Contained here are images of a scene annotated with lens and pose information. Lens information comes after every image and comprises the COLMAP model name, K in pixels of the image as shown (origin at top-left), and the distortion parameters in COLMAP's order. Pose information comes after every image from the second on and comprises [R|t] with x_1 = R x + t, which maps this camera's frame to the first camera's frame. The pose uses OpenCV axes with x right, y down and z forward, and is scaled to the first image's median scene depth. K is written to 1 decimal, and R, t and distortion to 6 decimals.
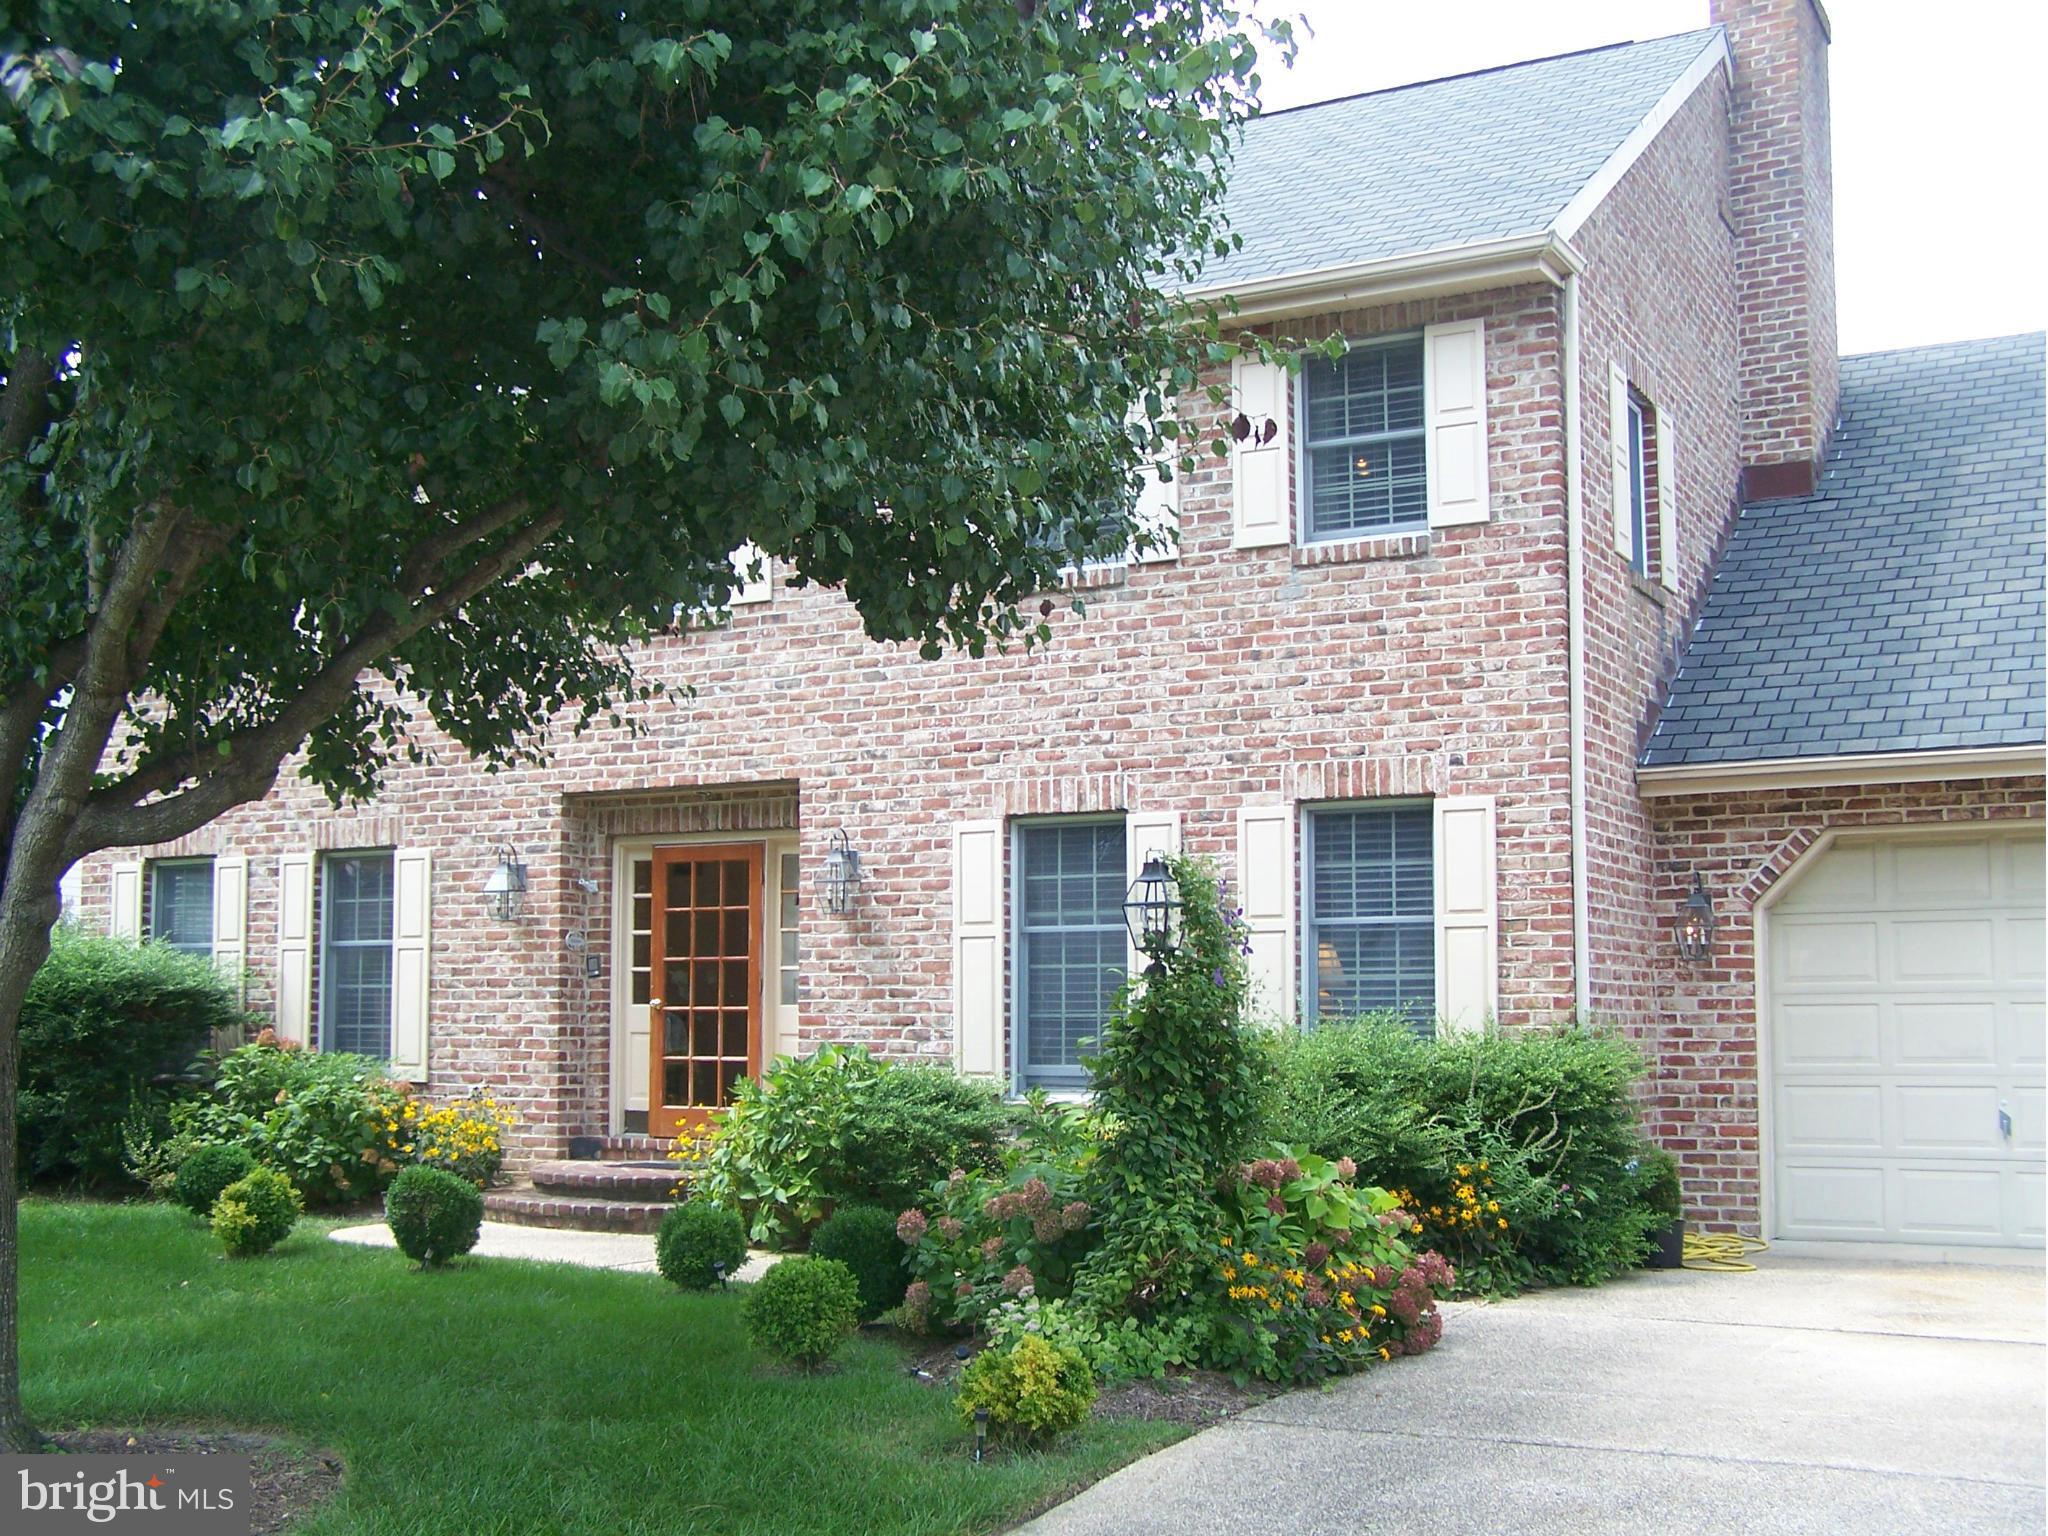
lens RADIAL K [[2330.5, 0, 985.6], [0, 2330.5, 833.2], [0, 0, 1]] dist [-0.198285, 0.393720]
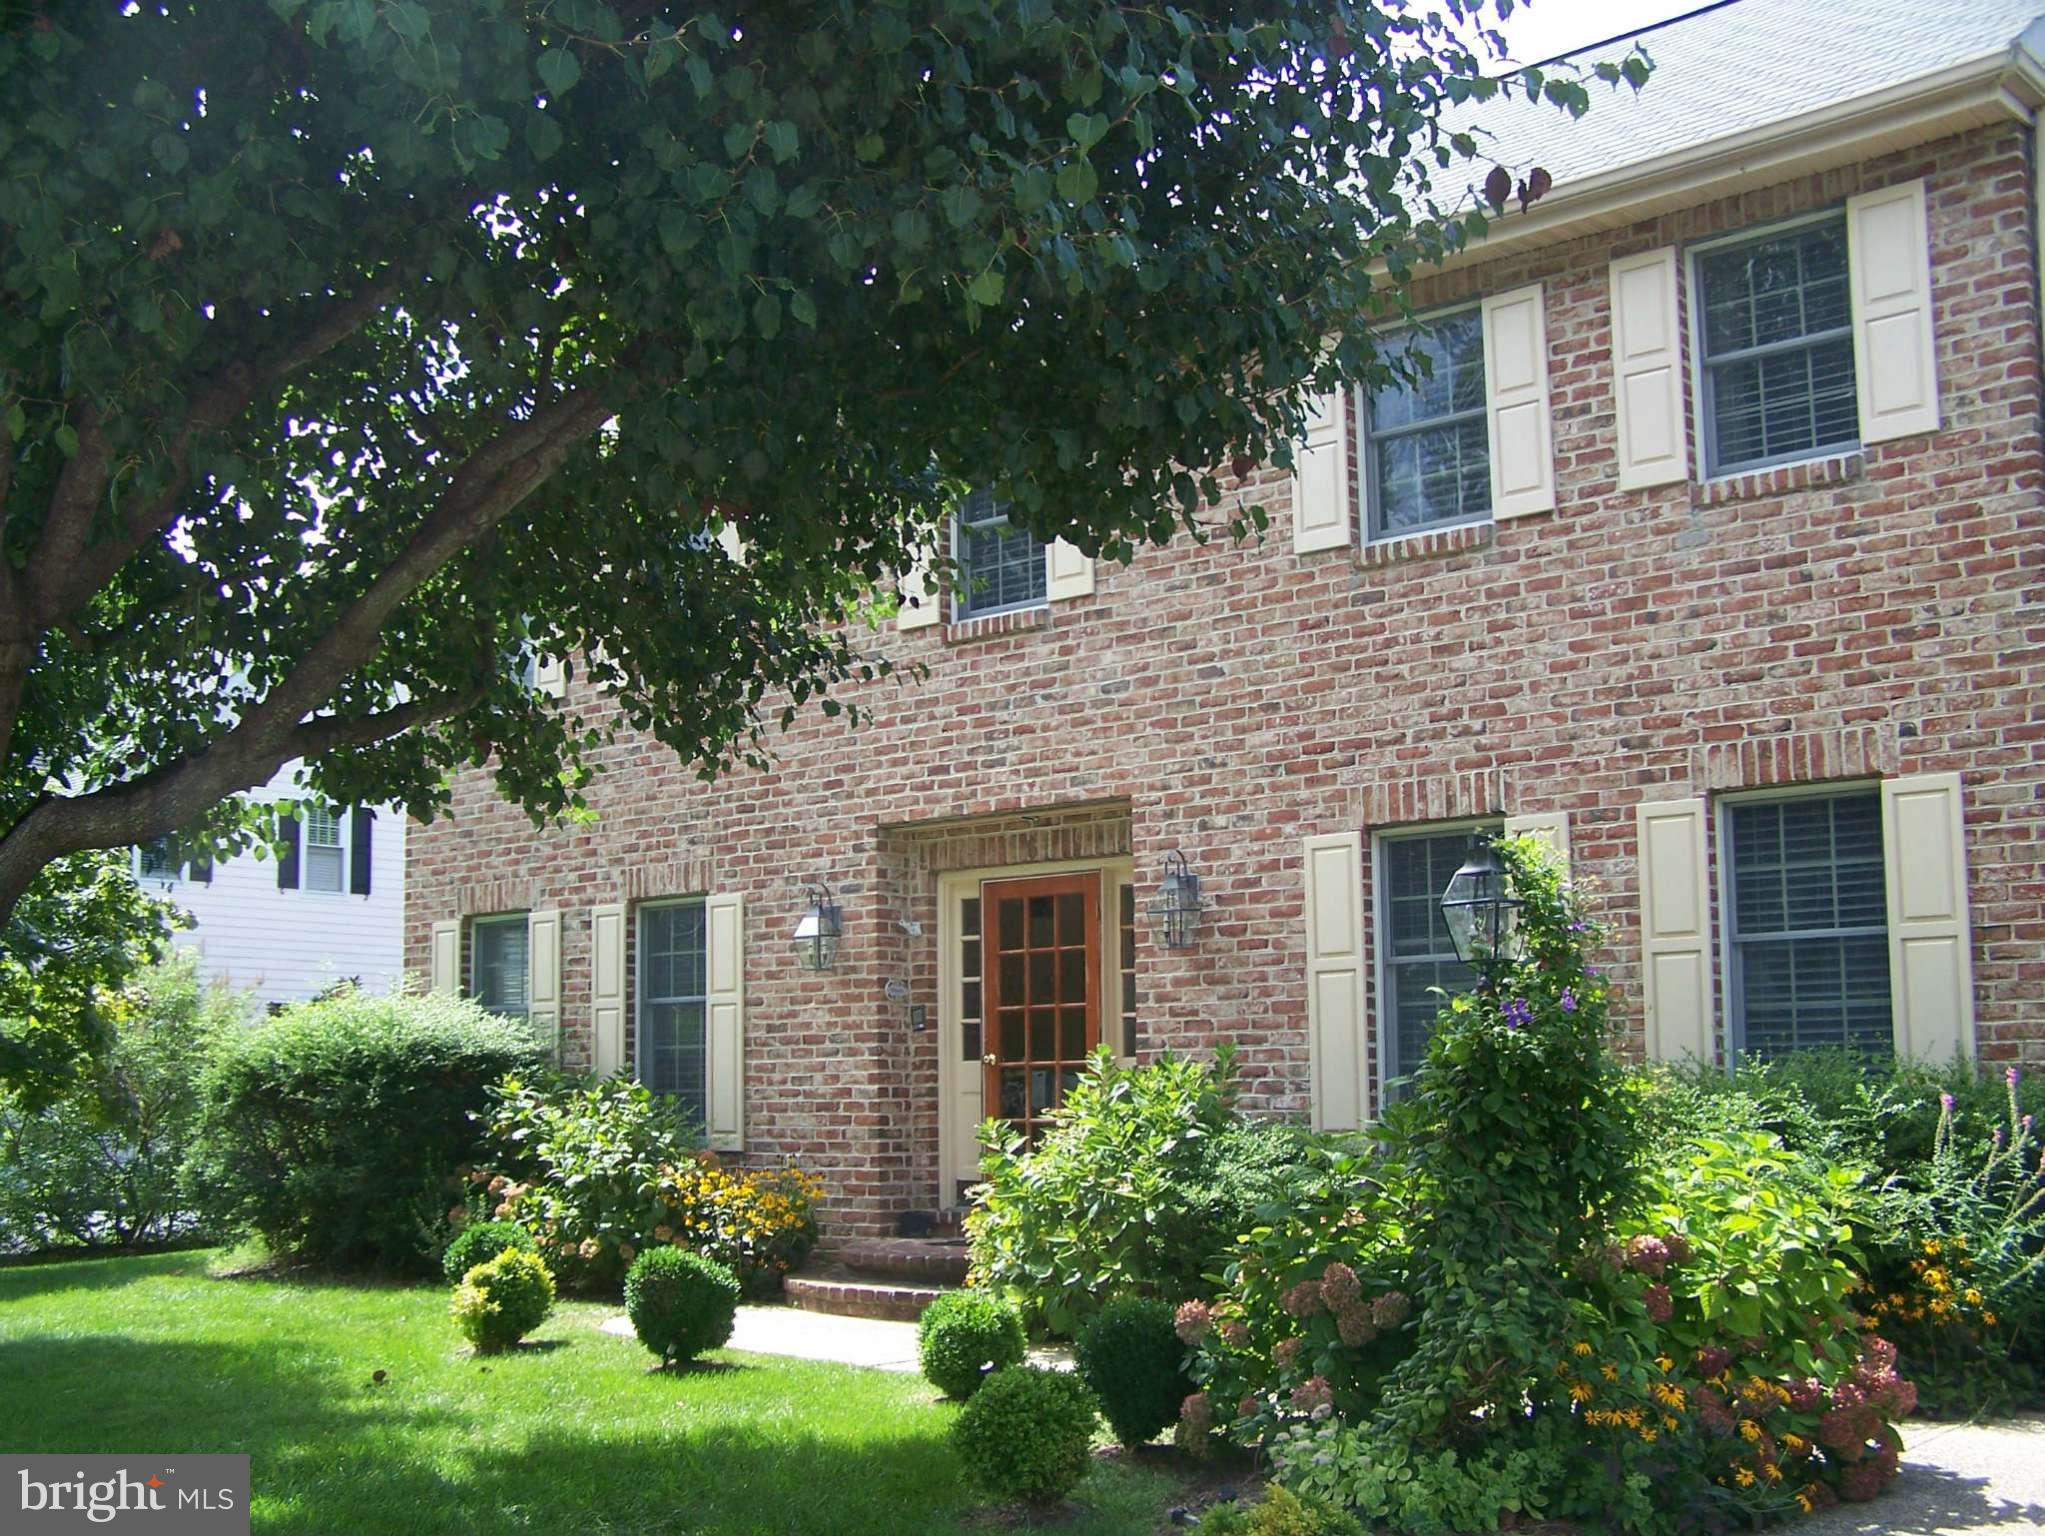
lens RADIAL K [[2327.1, 0, 984.1], [0, 2327.1, 833.1], [0, 0, 1]] dist [-0.198285, 0.393720]
pose [[0.977781, -0.035837, -0.206541, 0.049189], [0.029699, 0.999022, -0.032743, 0.019148], [0.207512, 0.025881, 0.977890, 0.154738]]
